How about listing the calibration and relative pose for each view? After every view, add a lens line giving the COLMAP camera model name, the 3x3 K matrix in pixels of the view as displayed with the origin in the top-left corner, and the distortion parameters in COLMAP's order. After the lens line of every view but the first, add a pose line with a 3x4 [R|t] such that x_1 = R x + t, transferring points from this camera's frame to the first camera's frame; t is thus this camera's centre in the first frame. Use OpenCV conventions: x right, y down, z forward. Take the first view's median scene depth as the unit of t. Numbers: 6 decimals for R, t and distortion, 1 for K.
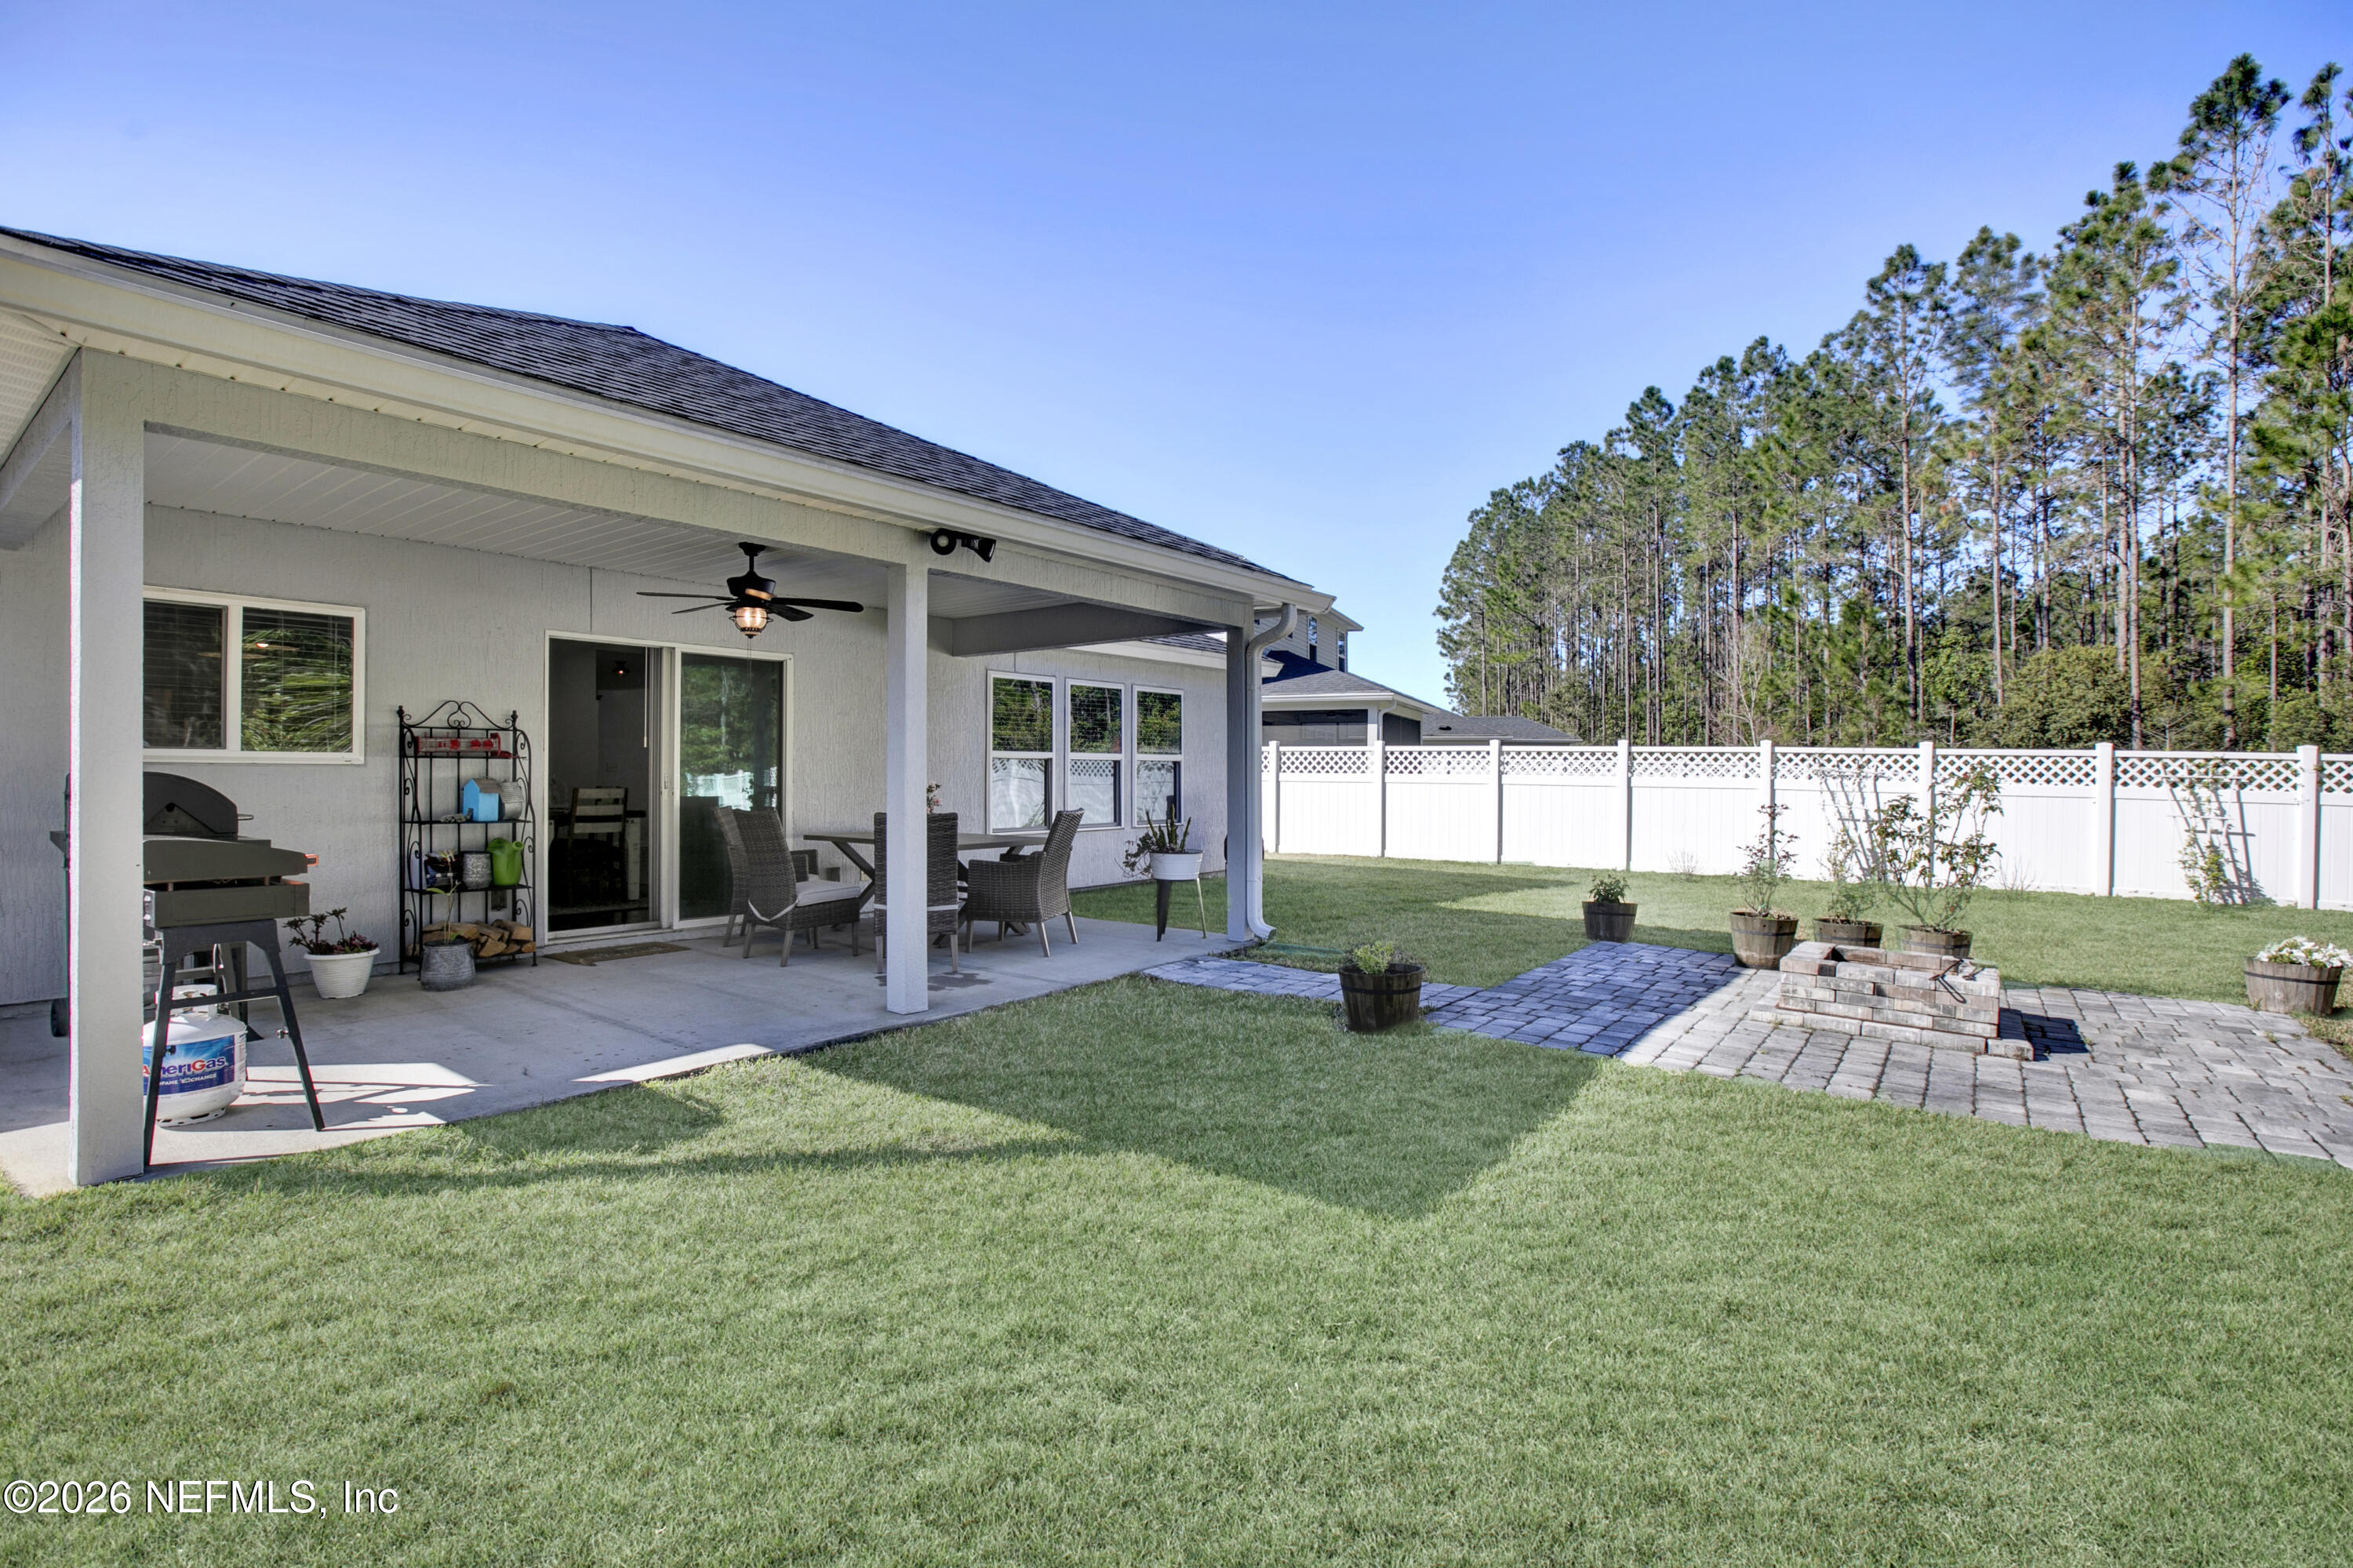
lens RADIAL K [[1153.7, 0, 1138.5], [0, 1153.7, 771.9], [0, 0, 1]] dist [-0.034850, -0.000074]
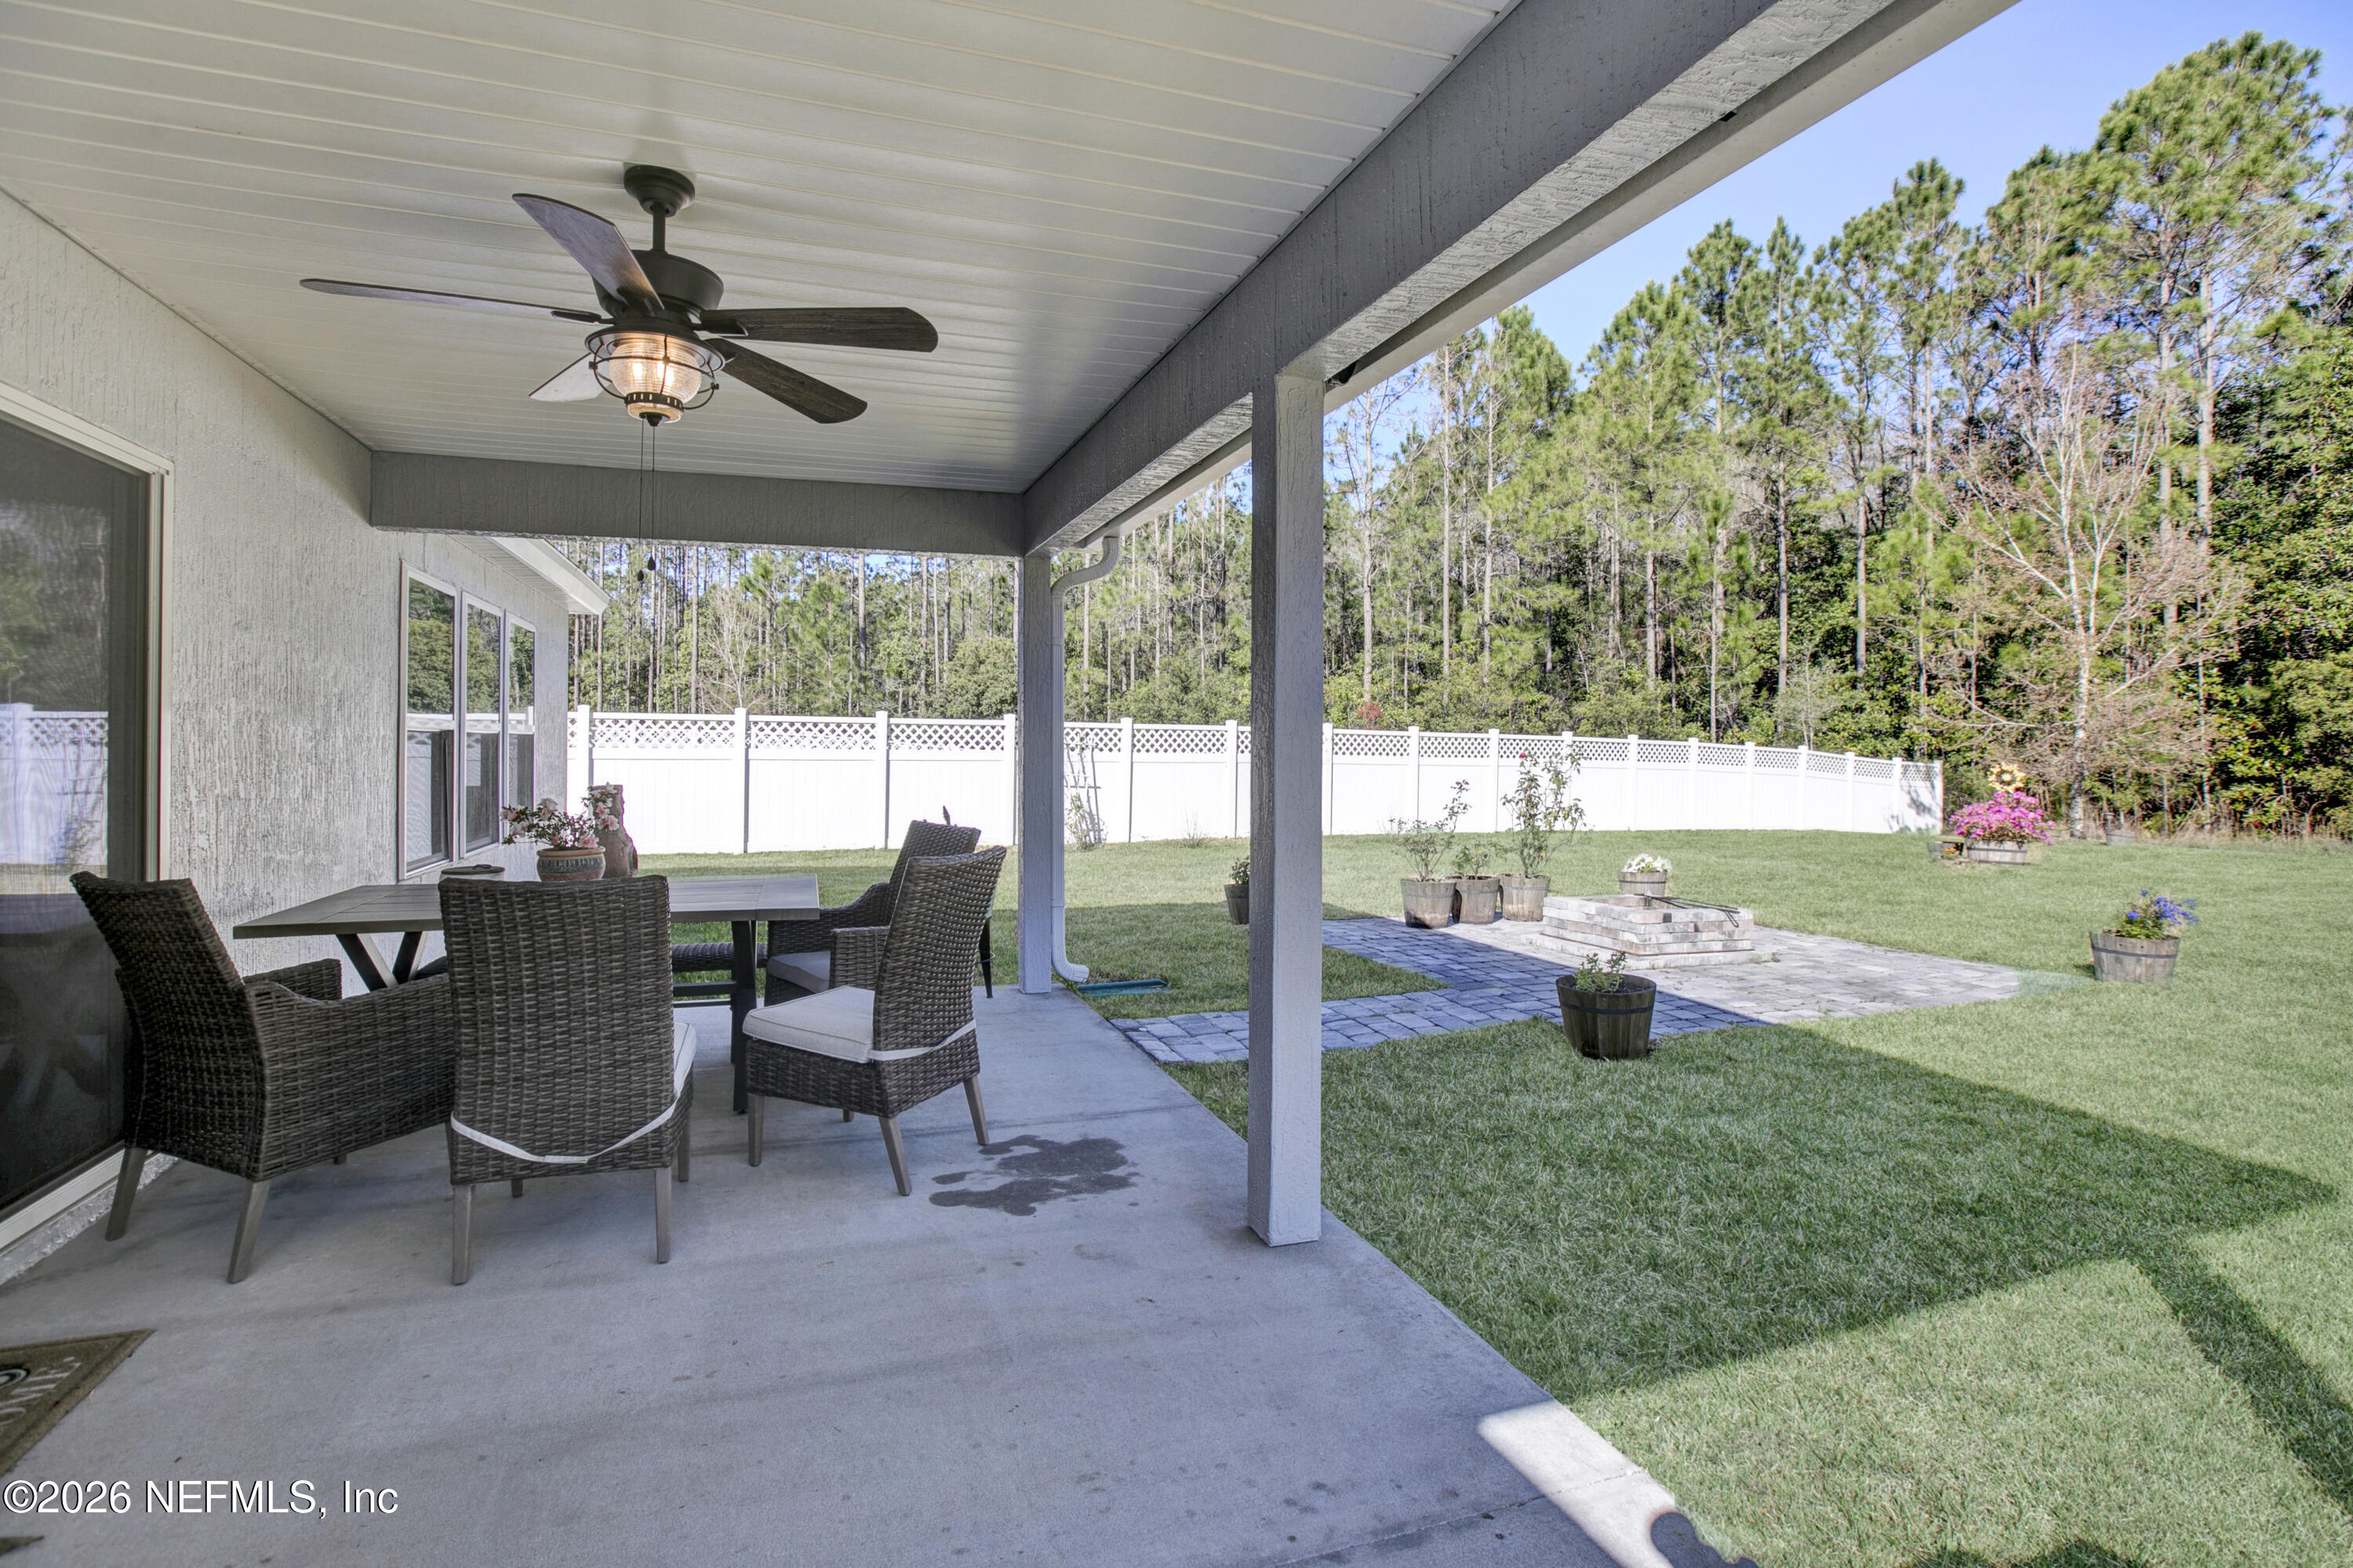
lens RADIAL K [[1153.7, 0, 1138.5], [0, 1153.7, 771.9], [0, 0, 1]] dist [-0.034850, -0.000074]
pose [[0.539898, -0.028955, 0.841232, -0.247892], [0.003414, 0.999475, 0.032211, -0.006468], [-0.841724, -0.014519, 0.539713, 0.290820]]
